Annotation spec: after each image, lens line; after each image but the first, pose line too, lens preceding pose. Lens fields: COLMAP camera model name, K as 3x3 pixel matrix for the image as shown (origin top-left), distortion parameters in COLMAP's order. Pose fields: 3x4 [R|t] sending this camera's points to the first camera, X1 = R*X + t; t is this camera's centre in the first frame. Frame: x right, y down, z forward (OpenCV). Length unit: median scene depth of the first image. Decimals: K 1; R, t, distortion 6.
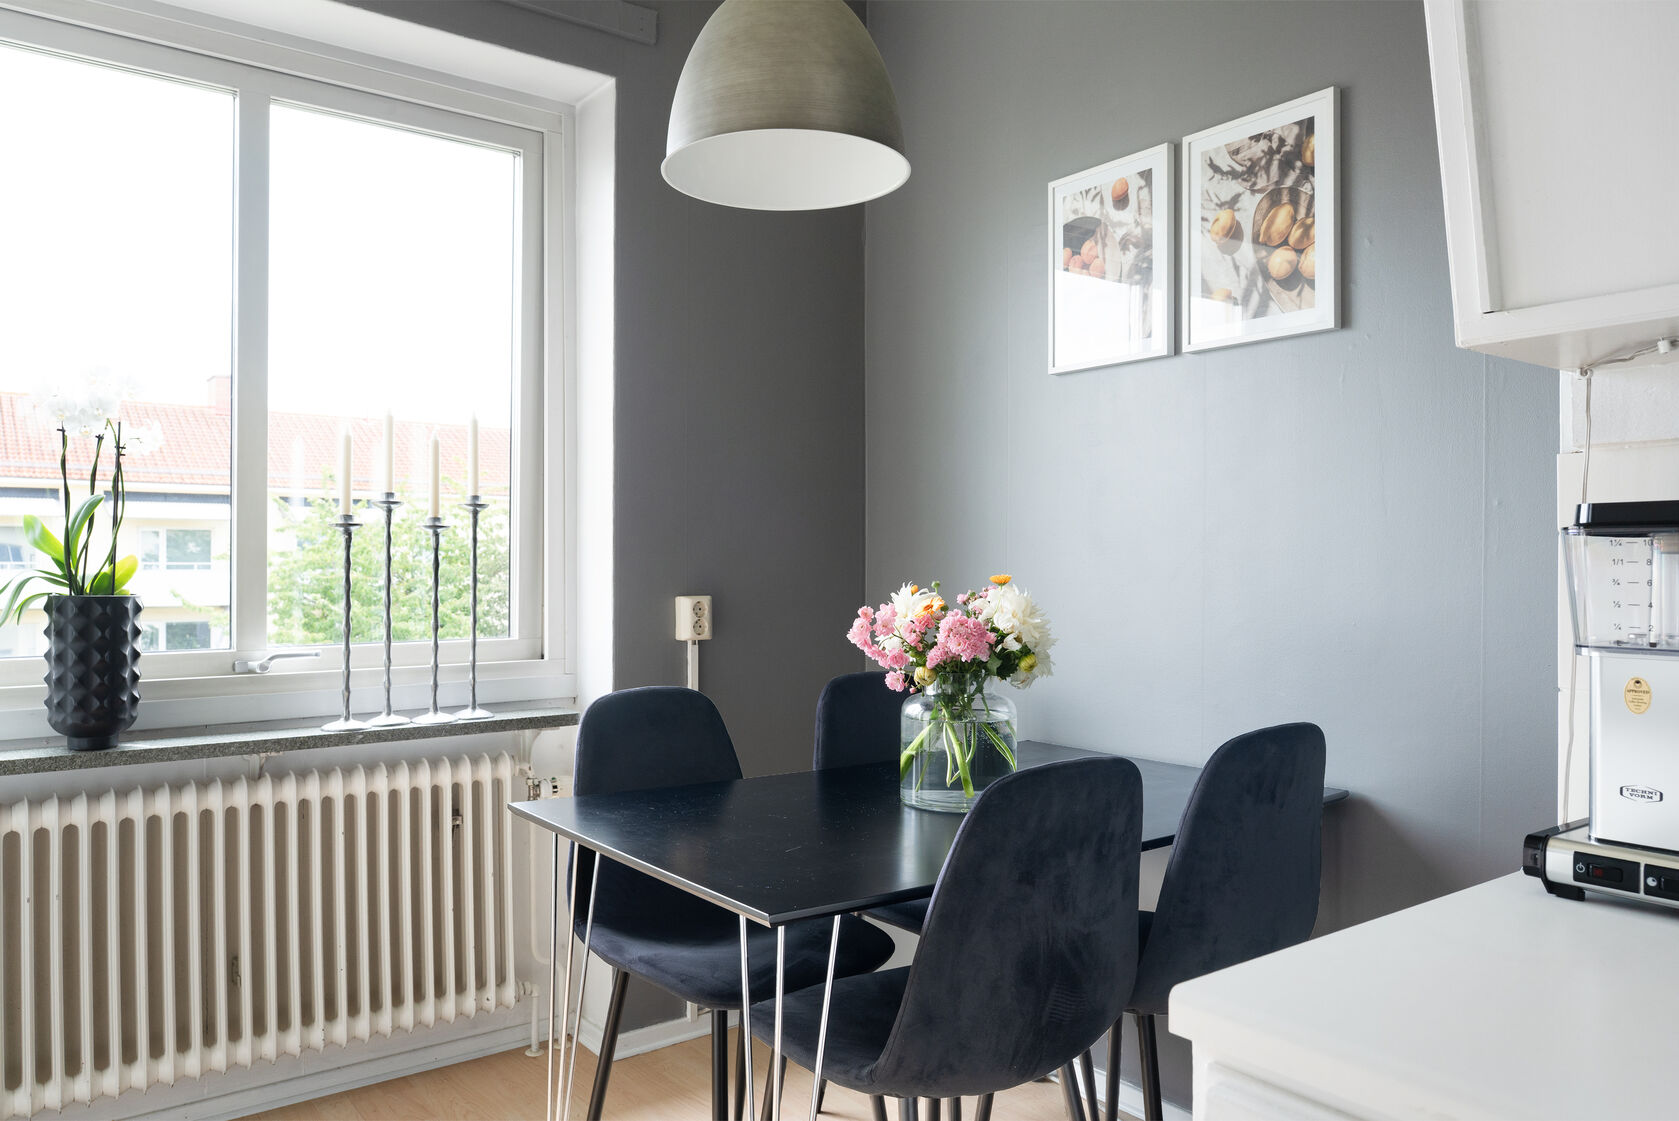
lens RADIAL K [[1222.9, 0, 842.0], [0, 1222.9, 573.8], [0, 0, 1]] dist [-0.007206, 0.002553]
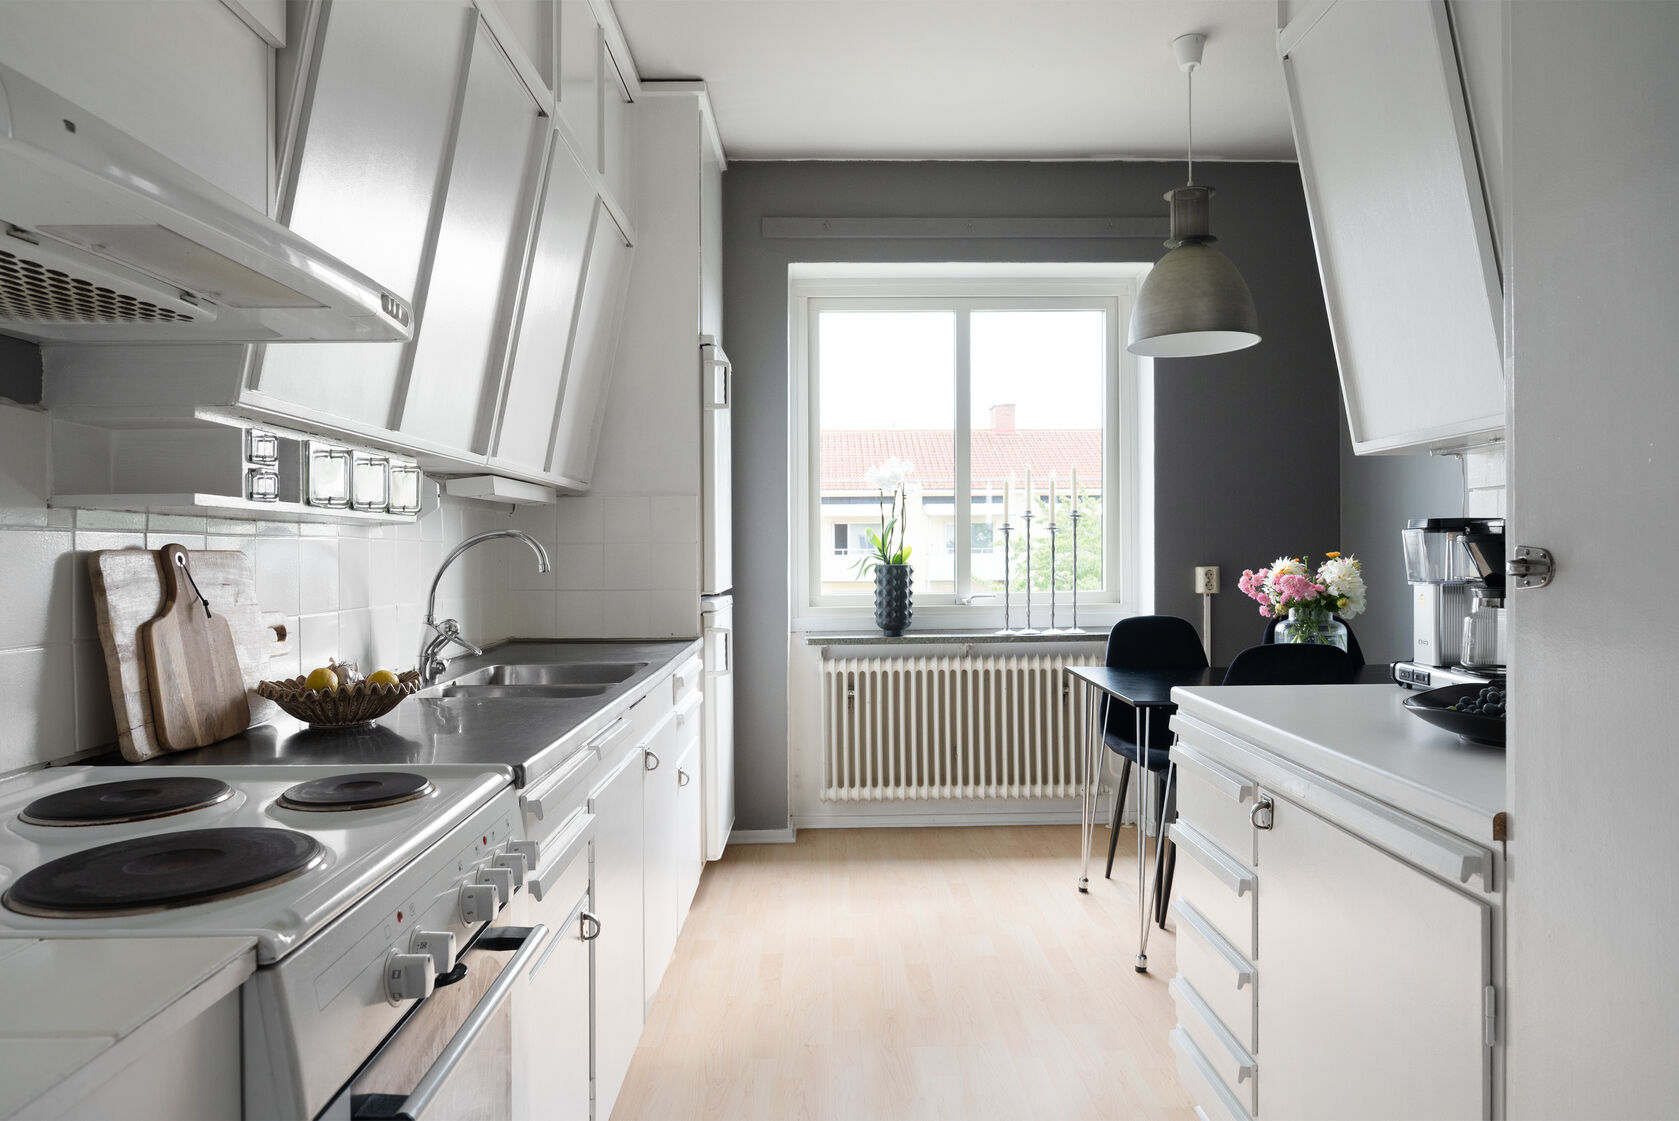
lens RADIAL K [[1112.1, 0, 839.5], [0, 1112.1, 560.4], [0, 0, 1]] dist [0.000092, 0.000038]
pose [[0.811843, -0.002979, -0.583868, 0.442269], [0.005565, 0.999981, 0.002635, 0.004271], [0.583849, -0.005389, 0.811844, -0.630581]]
